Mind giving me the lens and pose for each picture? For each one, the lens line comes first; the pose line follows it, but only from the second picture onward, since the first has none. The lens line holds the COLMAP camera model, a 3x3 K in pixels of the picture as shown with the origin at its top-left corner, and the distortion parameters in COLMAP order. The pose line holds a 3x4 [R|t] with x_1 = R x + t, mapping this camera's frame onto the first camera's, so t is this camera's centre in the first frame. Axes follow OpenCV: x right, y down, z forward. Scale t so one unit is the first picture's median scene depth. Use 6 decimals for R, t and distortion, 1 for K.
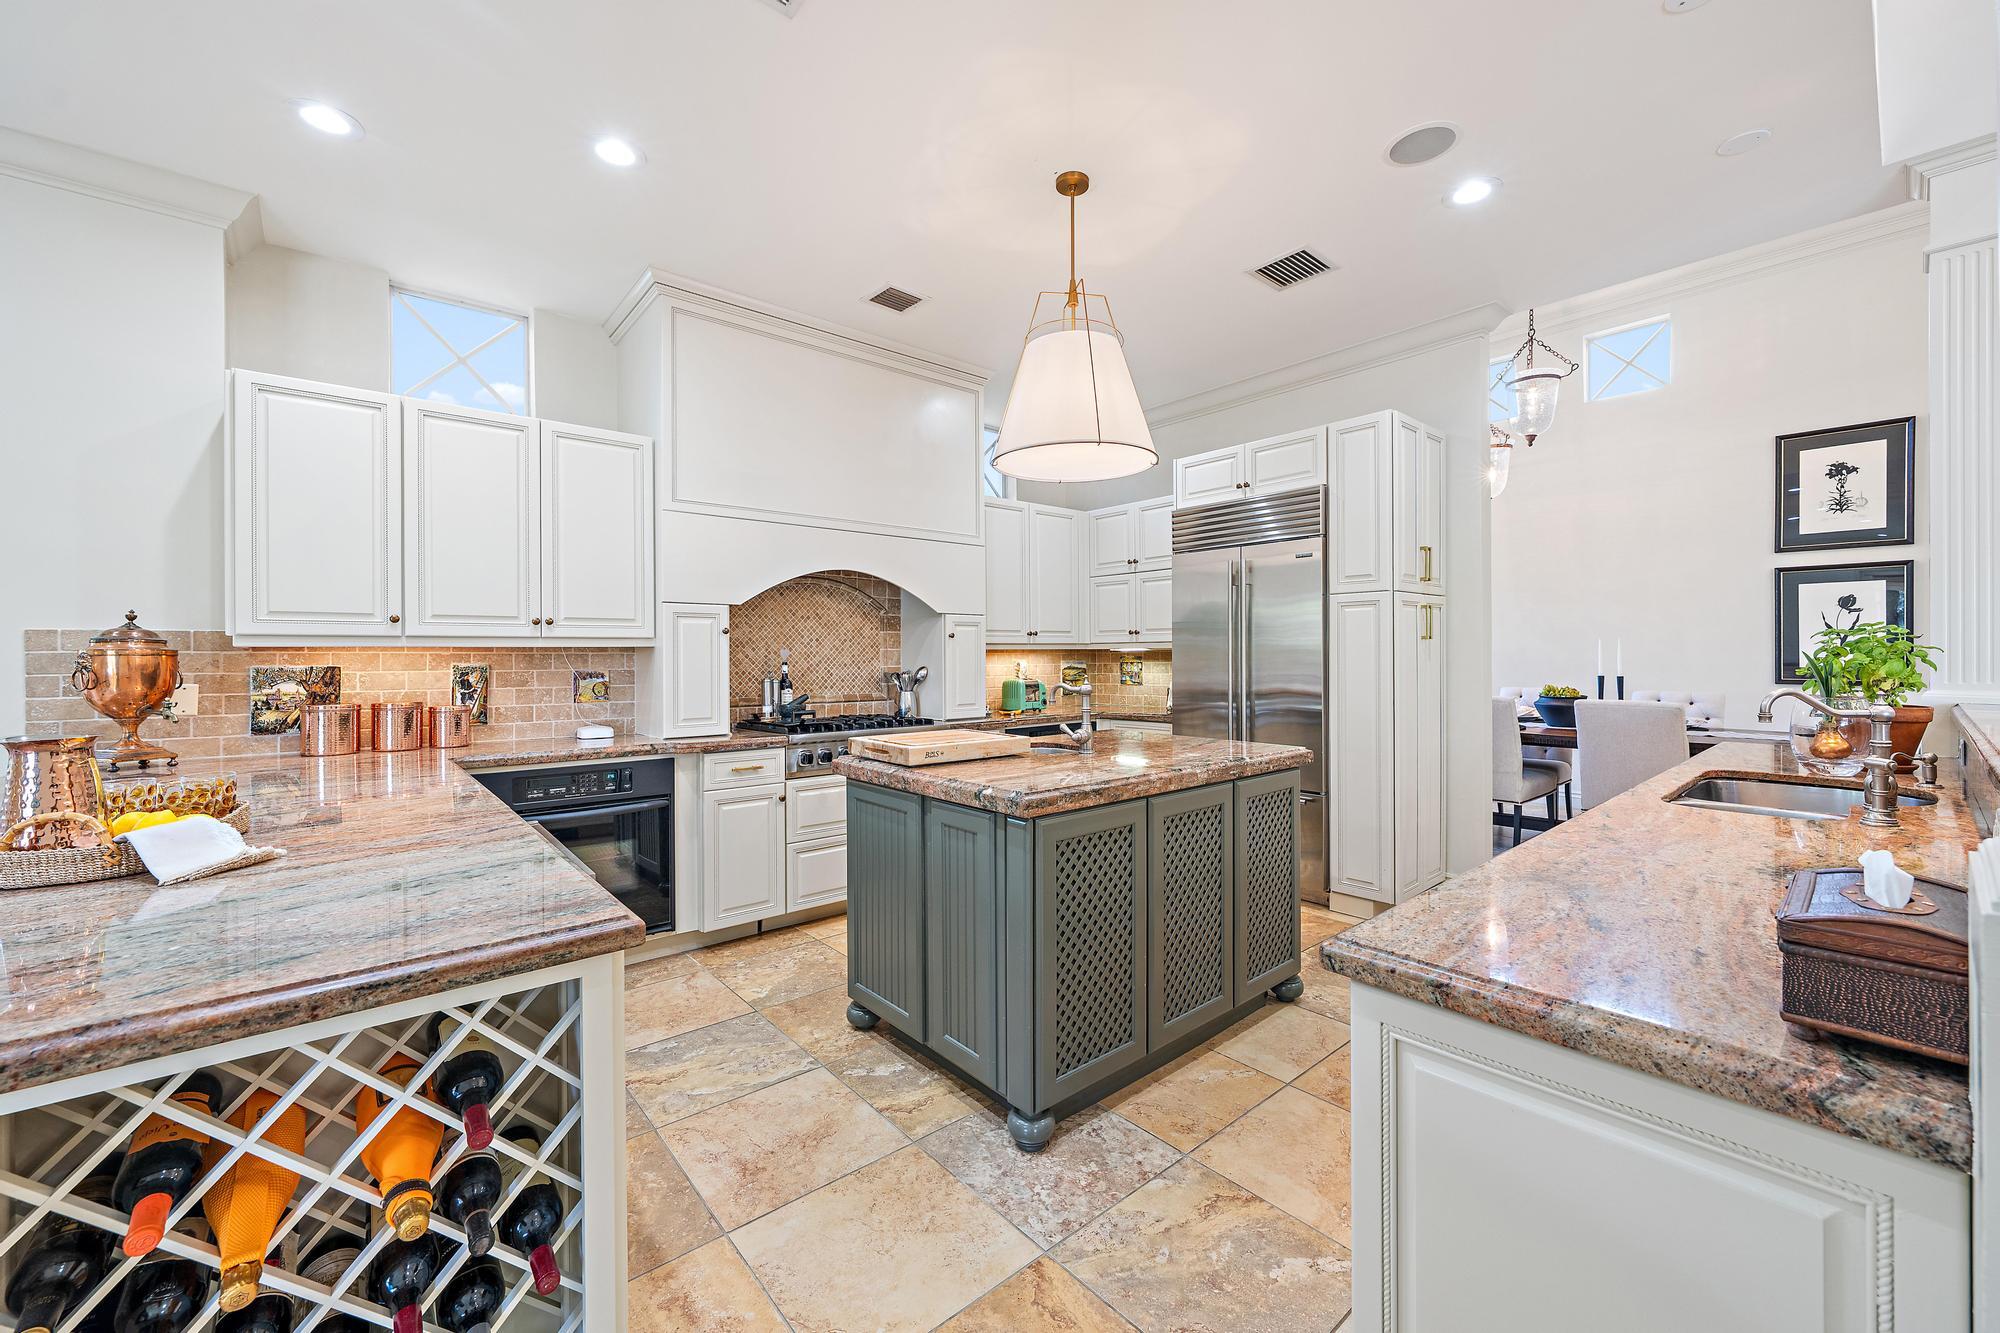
lens RADIAL K [[782.6, 0, 1003.8], [0, 782.6, 662.3], [0, 0, 1]] dist [-0.003679, 0.001092]
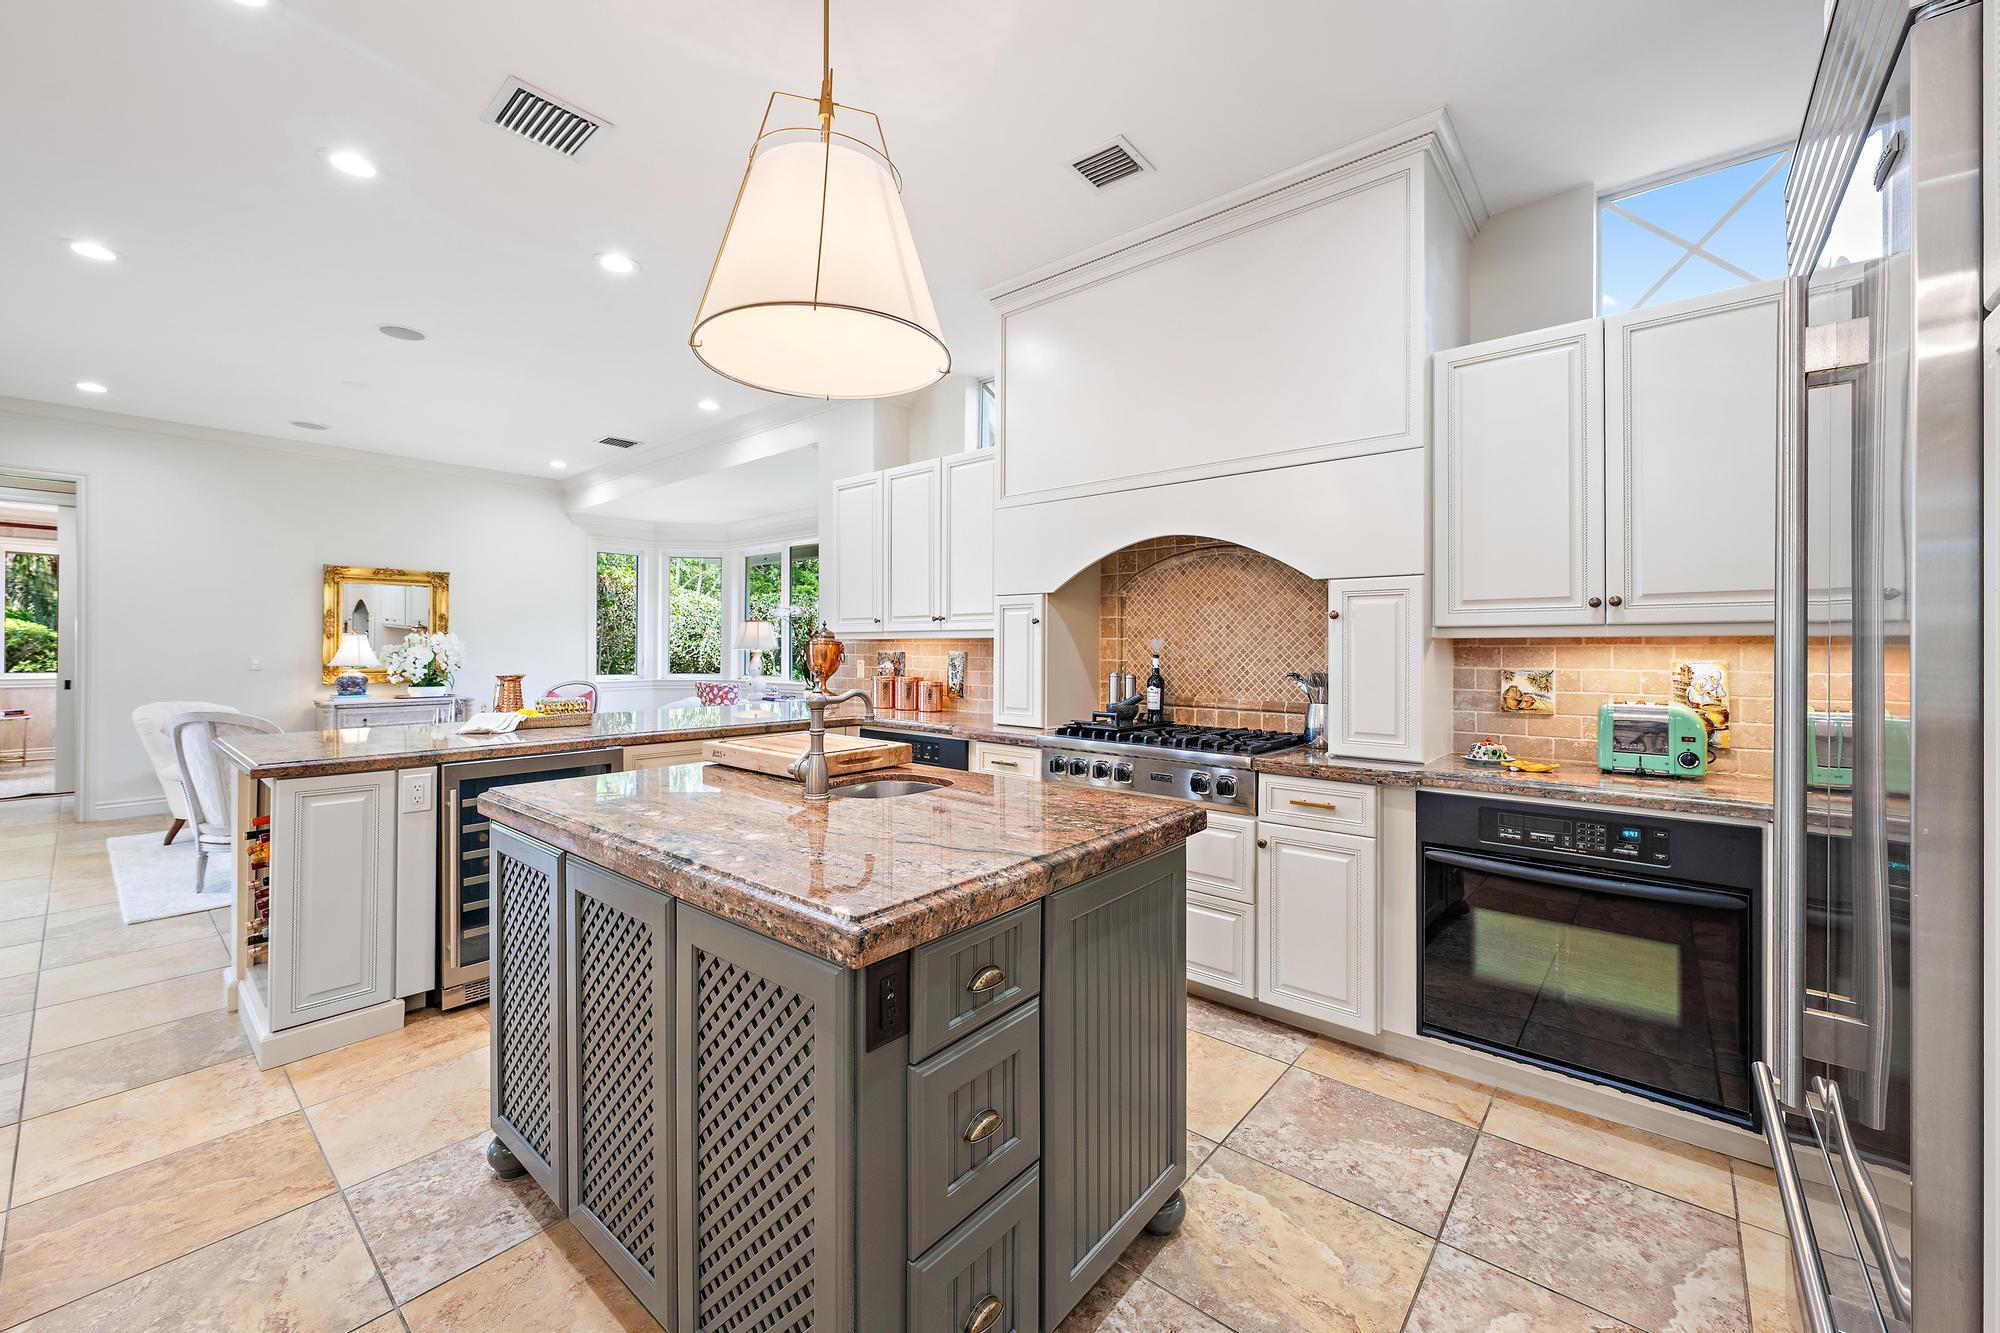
lens RADIAL K [[782.6, 0, 1007.3], [0, 782.6, 645.3], [0, 0, 1]] dist [-0.003679, 0.001092]
pose [[0.151666, 0.007315, -0.988405, 0.612176], [-0.009369, 0.999938, 0.005963, -0.015886], [0.988387, 0.008356, 0.151725, 0.837972]]
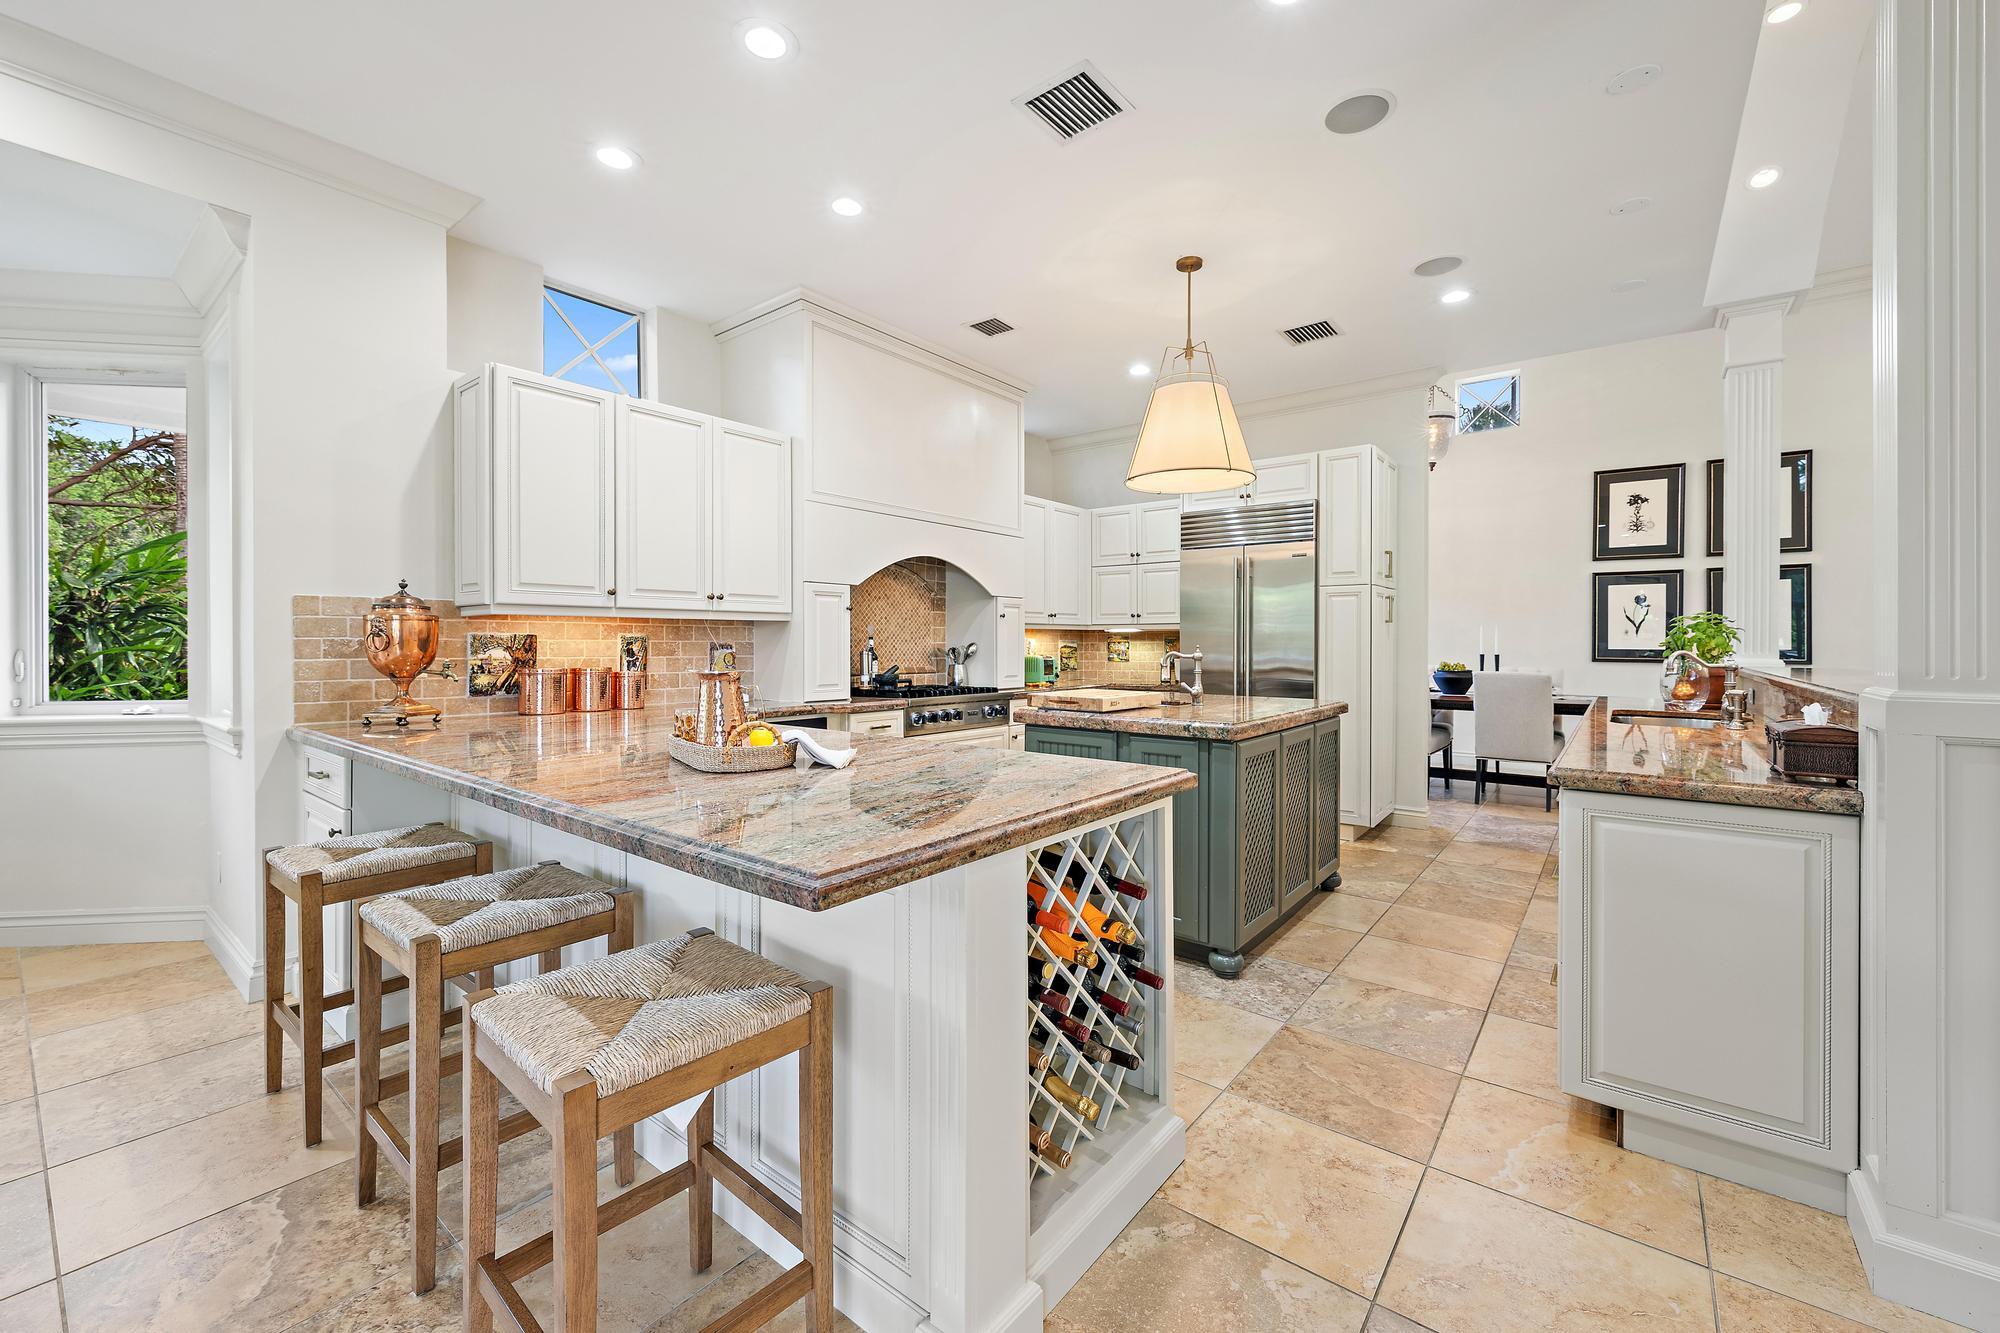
lens RADIAL K [[782.6, 0, 1019.1], [0, 782.6, 652.4], [0, 0, 1]] dist [-0.003679, 0.001092]
pose [[0.981875, 0.003978, 0.189487, -0.348702], [-0.004979, 0.999976, 0.004806, 0.019042], [-0.189463, -0.005662, 0.981871, -0.176041]]
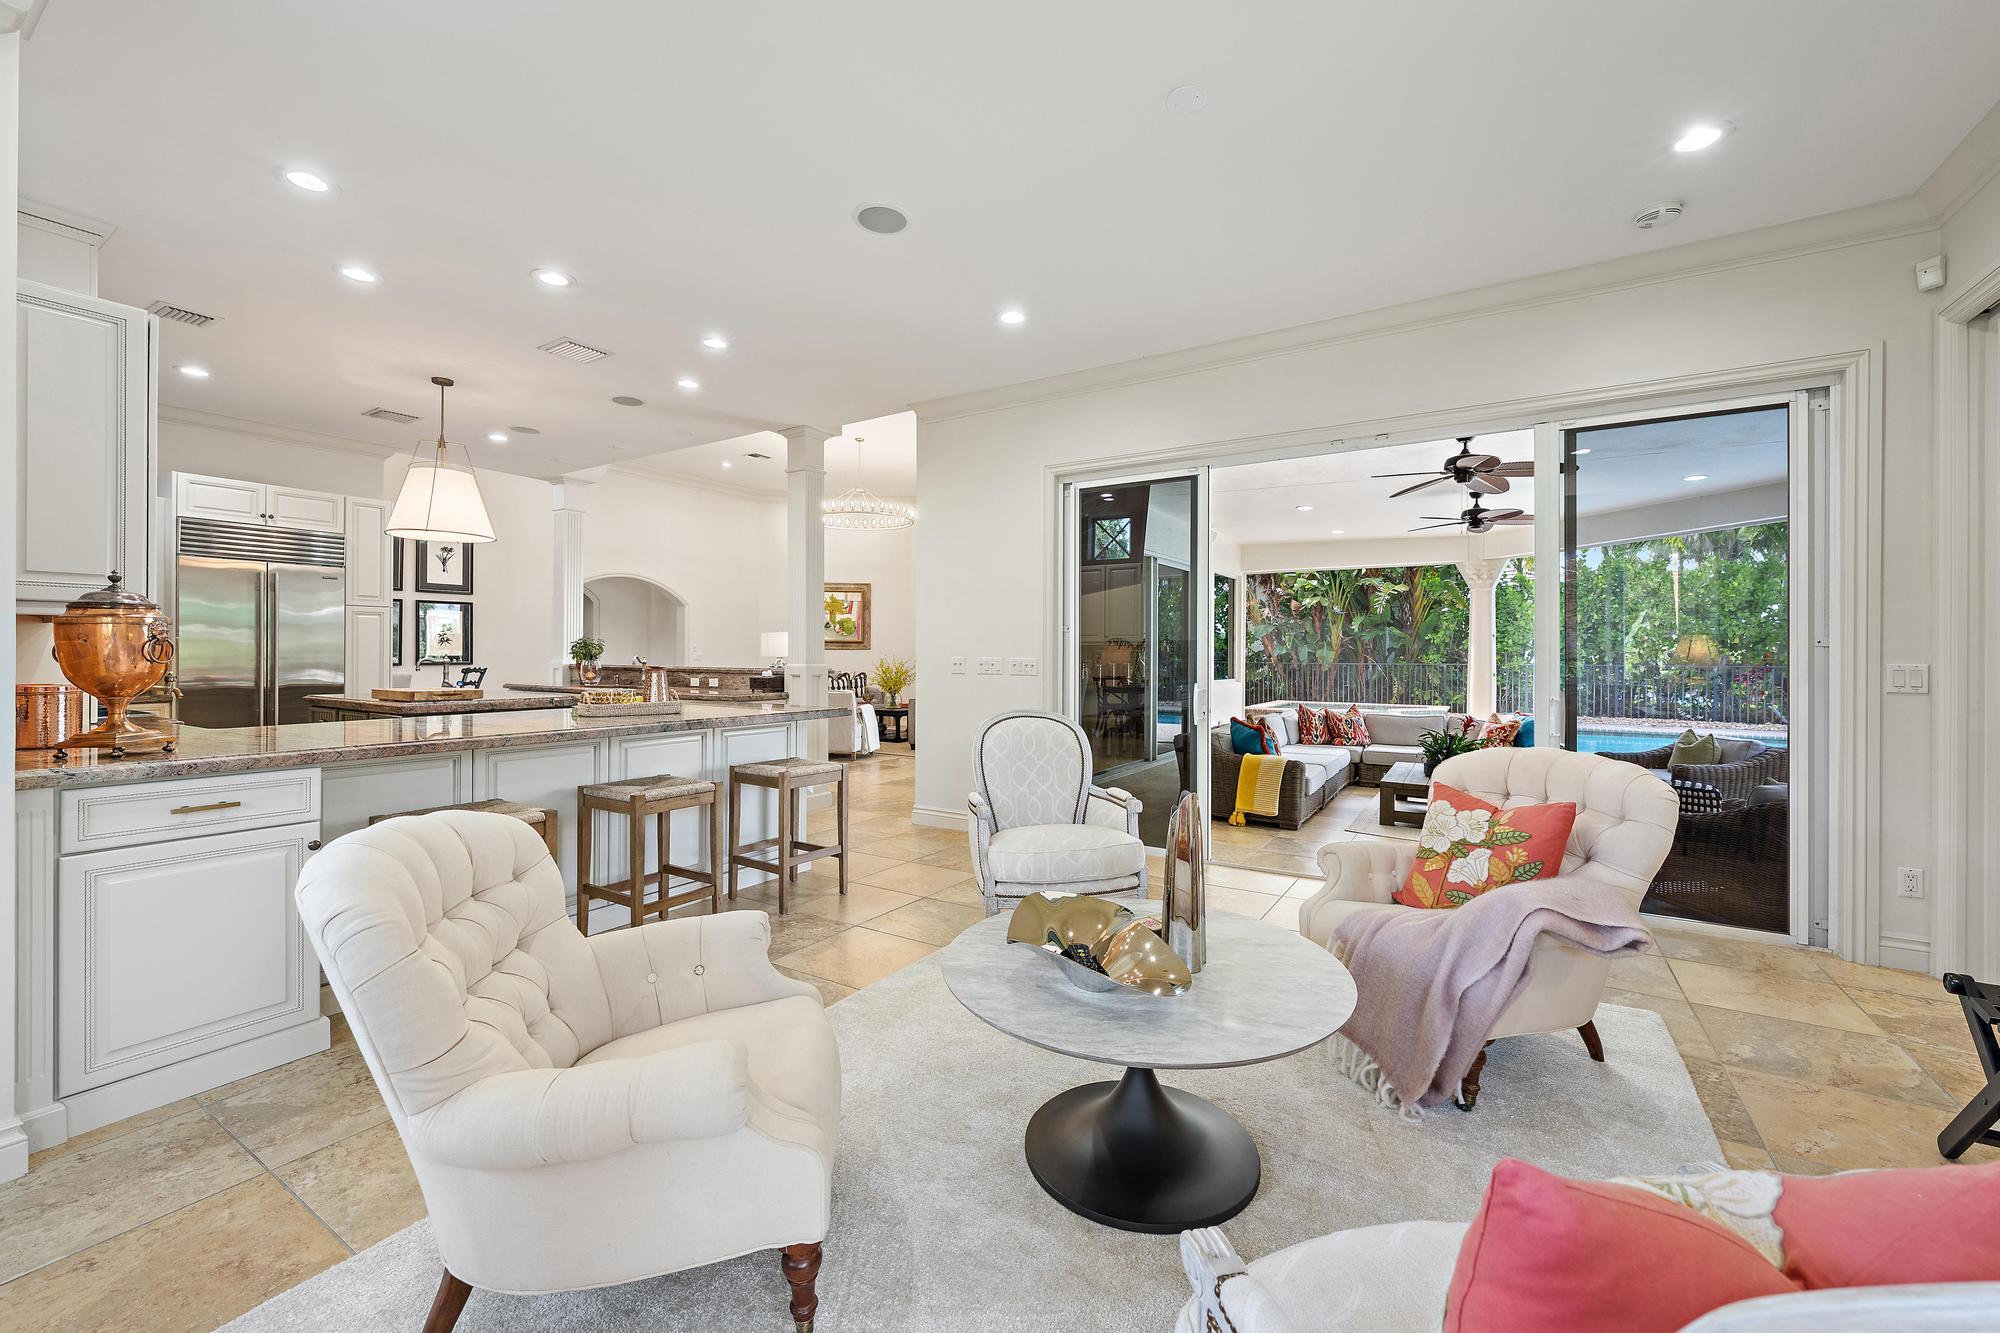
lens RADIAL K [[782.6, 0, 996.3], [0, 782.6, 655.9], [0, 0, 1]] dist [-0.003679, 0.001092]
pose [[-0.288913, 0.002666, 0.957352, -1.650005], [0.003859, 0.999991, -0.001620, 0.023107], [-0.957348, 0.003227, -0.288921, 0.245499]]
